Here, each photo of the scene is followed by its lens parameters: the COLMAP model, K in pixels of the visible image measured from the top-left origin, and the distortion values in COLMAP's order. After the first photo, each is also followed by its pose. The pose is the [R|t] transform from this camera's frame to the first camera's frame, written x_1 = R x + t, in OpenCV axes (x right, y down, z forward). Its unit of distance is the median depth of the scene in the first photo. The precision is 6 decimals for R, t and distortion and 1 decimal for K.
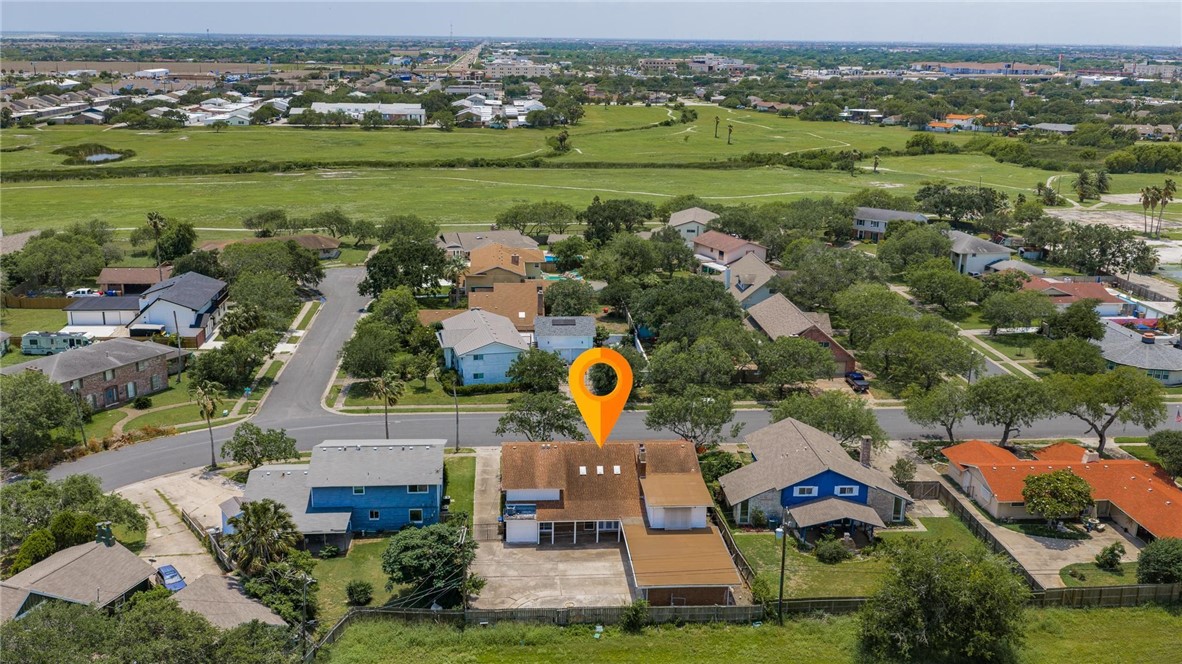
lens RADIAL K [[1044.5, 0, 591.0], [0, 1044.5, 332.0], [0, 0, 1]] dist [0.043105, -0.122020]
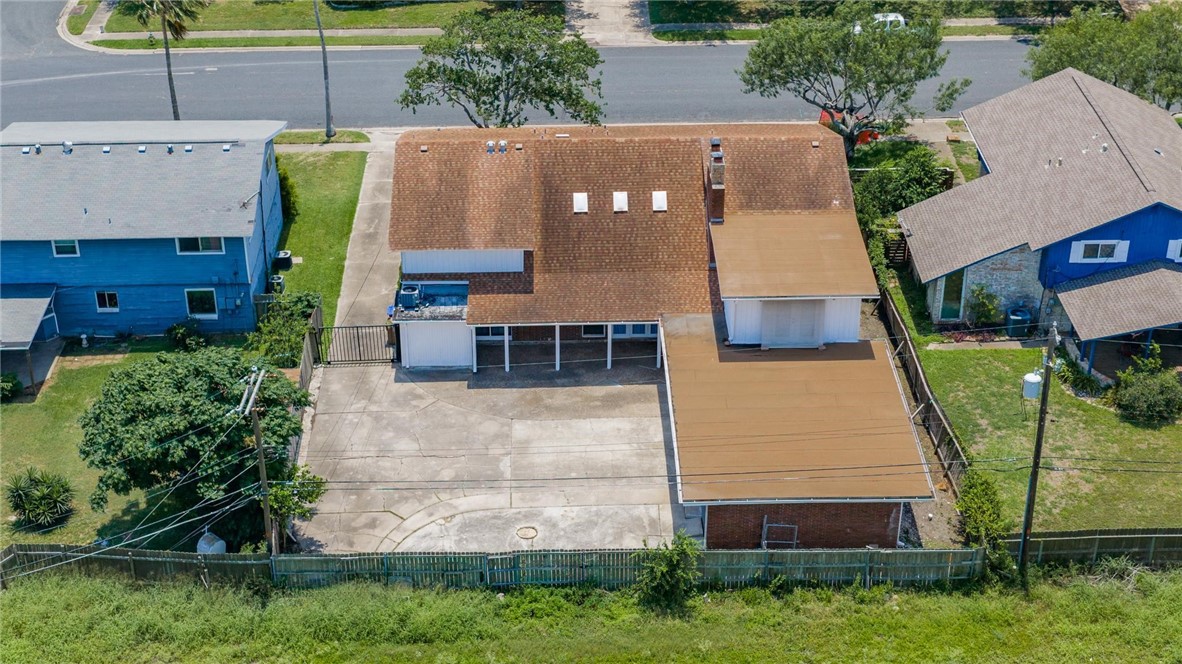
lens RADIAL K [[1897.8, 0, 558.6], [0, 1897.8, 331.5], [0, 0, 1]] dist [0.034255, -0.015534]
pose [[0.997670, 0.011126, -0.067308, 0.038800], [0.005581, 0.969992, 0.243074, -0.007725], [0.067993, -0.242884, 0.967670, 0.234612]]
